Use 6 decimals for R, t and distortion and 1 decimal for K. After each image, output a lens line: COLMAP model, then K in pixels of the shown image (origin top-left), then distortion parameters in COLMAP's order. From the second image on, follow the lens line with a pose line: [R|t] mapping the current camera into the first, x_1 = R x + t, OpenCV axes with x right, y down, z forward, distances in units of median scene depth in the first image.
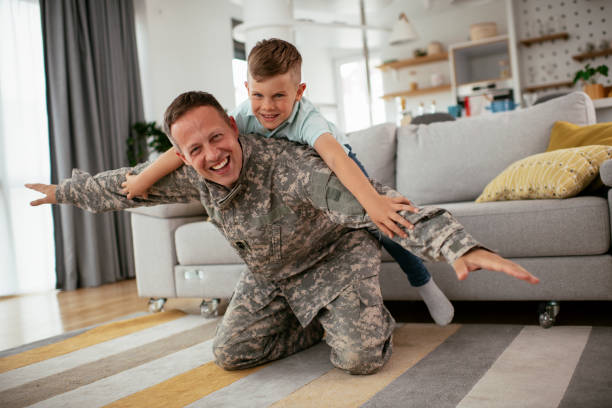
lens RADIAL K [[622.5, 0, 305.8], [0, 622.5, 205.9], [0, 0, 1]] dist [-0.062736, 0.000000]
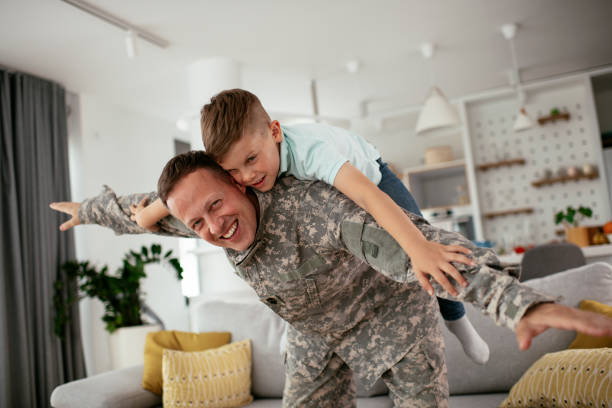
lens RADIAL K [[622.5, 0, 309.3], [0, 622.5, 202.9], [0, 0, 1]] dist [-0.062736, 0.000000]
pose [[0.992929, 0.002089, 0.118693, -0.063139], [0.016670, 0.987484, -0.156834, -0.127133], [-0.117535, 0.157704, 0.980467, 0.166293]]
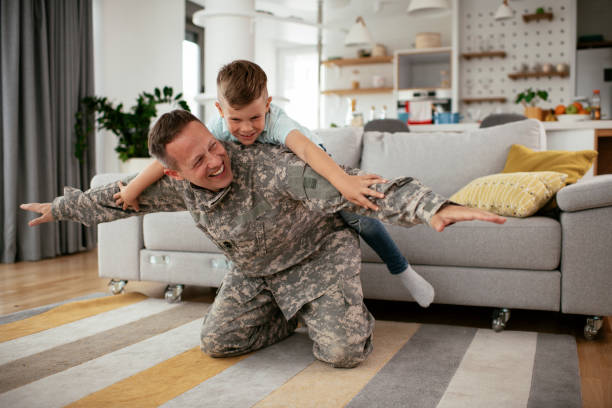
lens RADIAL K [[622.5, 0, 309.1], [0, 622.5, 205.5], [0, 0, 1]] dist [-0.062736, 0.000000]
pose [[0.985912, 0.078372, 0.147767, -0.095351], [-0.082150, 0.996427, 0.019630, -0.017635], [-0.145701, -0.031493, 0.988827, -0.038198]]
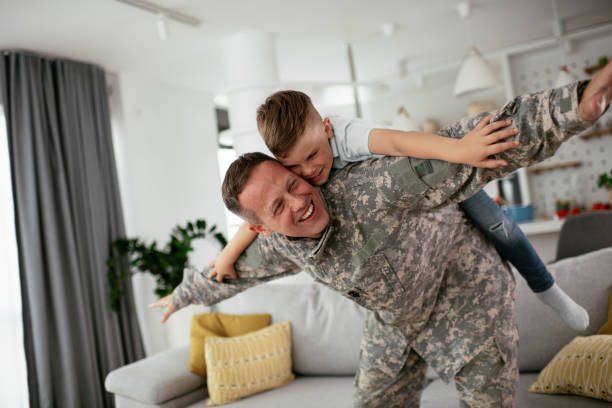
lens RADIAL K [[622.5, 0, 307.6], [0, 622.5, 205.3], [0, 0, 1]] dist [-0.062736, 0.000000]
pose [[0.998428, -0.047244, 0.030155, -0.033116], [0.049250, 0.996354, -0.069662, -0.181858], [-0.026754, 0.071038, 0.997115, 0.141732]]
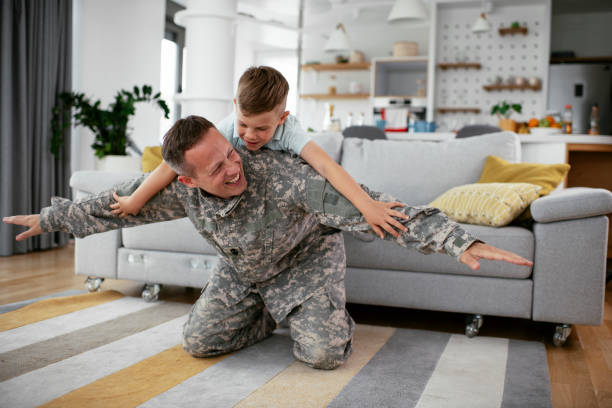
lens RADIAL K [[622.5, 0, 310.0], [0, 622.5, 205.3], [0, 0, 1]] dist [-0.062736, 0.000000]
pose [[0.974356, 0.108970, 0.196867, -0.113672], [-0.113140, 0.993528, 0.010026, -0.017775], [-0.194500, -0.032043, 0.980379, -0.048636]]
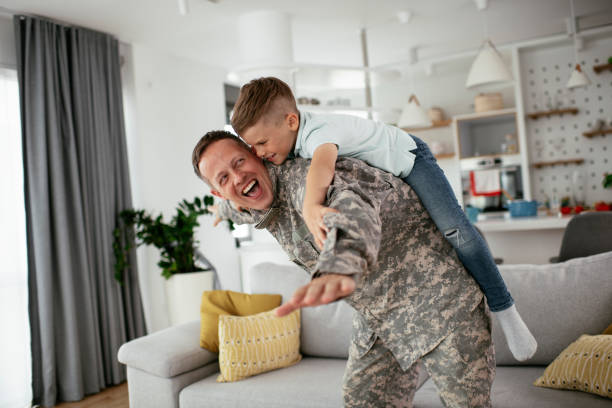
lens RADIAL K [[622.5, 0, 307.9], [0, 622.5, 204.0], [0, 0, 1]] dist [-0.062736, 0.000000]
pose [[0.998963, 0.008420, 0.044747, -0.072373], [-0.006872, 0.999376, -0.034646, -0.193634], [-0.045011, 0.034302, 0.998397, 0.128393]]
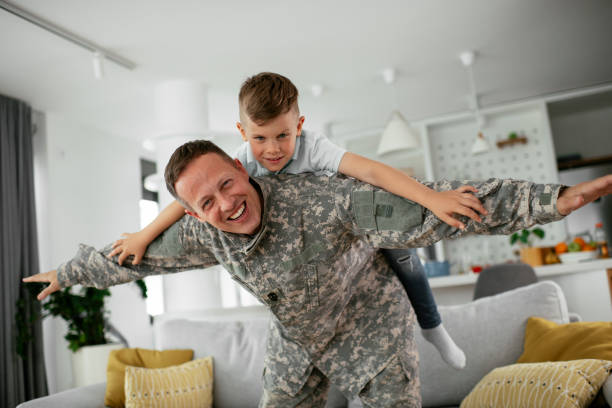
lens RADIAL K [[622.5, 0, 310.5], [0, 622.5, 203.8], [0, 0, 1]] dist [-0.062736, 0.000000]
pose [[0.985142, 0.012621, 0.171278, -0.057529], [0.019583, 0.982536, -0.185041, -0.123840], [-0.170622, 0.185646, 0.967690, 0.134999]]
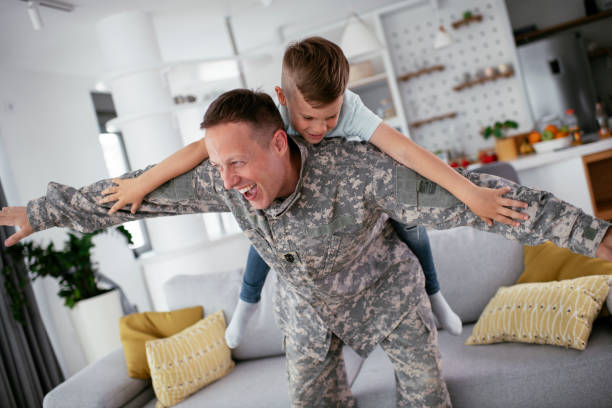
lens RADIAL K [[622.5, 0, 311.7], [0, 622.5, 203.0], [0, 0, 1]] dist [-0.062736, 0.000000]
pose [[0.957864, -0.172179, 0.229895, -0.099837], [0.173636, 0.984710, 0.014035, -0.223920], [-0.228796, 0.026475, 0.973114, 0.142357]]
